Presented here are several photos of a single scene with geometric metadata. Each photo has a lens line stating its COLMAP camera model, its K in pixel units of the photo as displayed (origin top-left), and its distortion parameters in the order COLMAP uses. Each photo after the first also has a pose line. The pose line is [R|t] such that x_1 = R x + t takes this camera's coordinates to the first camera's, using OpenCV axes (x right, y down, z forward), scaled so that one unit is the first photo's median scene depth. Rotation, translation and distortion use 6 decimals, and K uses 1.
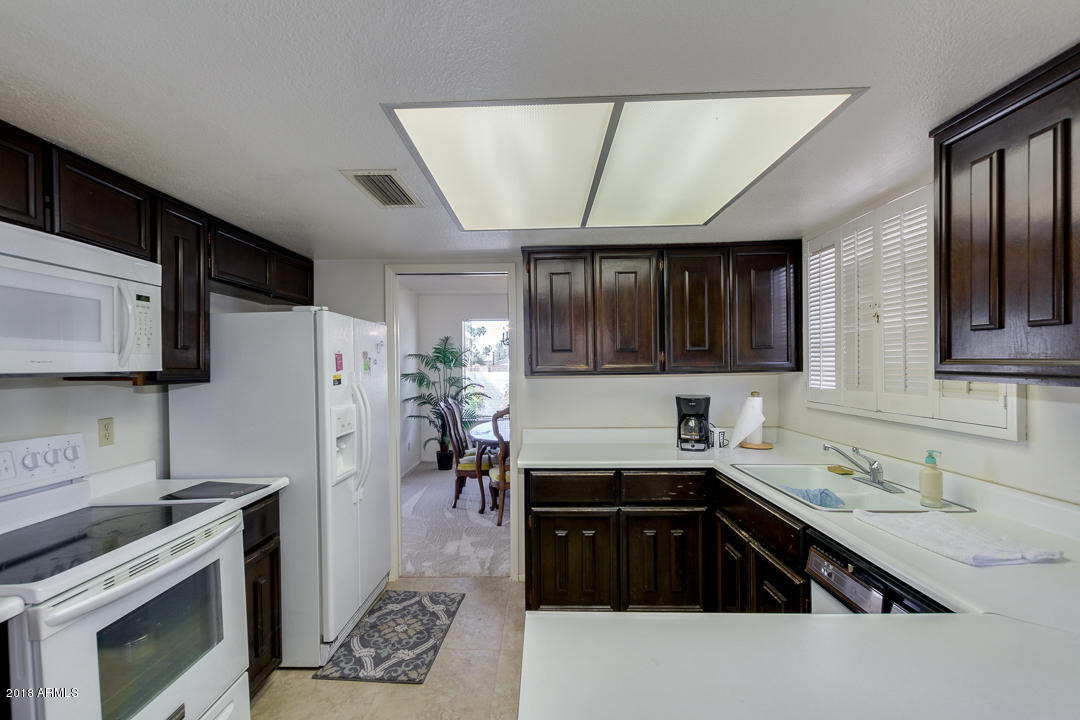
lens RADIAL K [[496.8, 0, 536.2], [0, 496.8, 365.1], [0, 0, 1]] dist [0.015445, -0.005450]
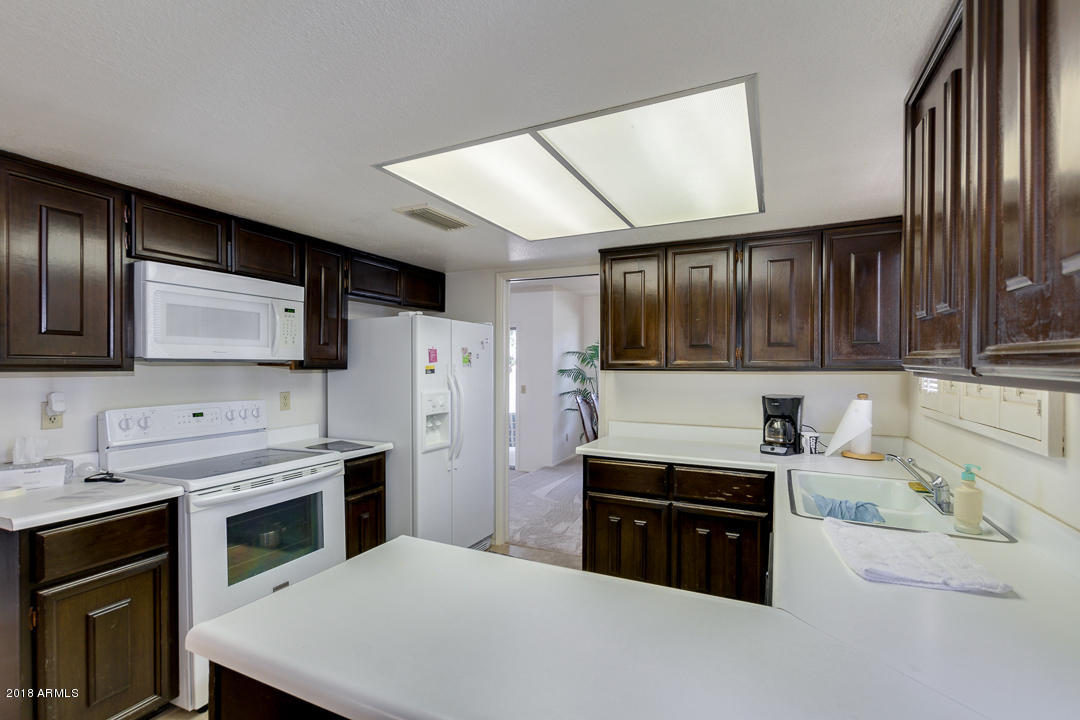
lens RADIAL K [[496.8, 0, 536.2], [0, 496.8, 365.1], [0, 0, 1]] dist [0.015445, -0.005450]
pose [[0.912456, 0.013277, -0.408960, 0.326811], [-0.012455, 0.999912, 0.004674, 0.008068], [0.408986, 0.000829, 0.912540, -0.032390]]
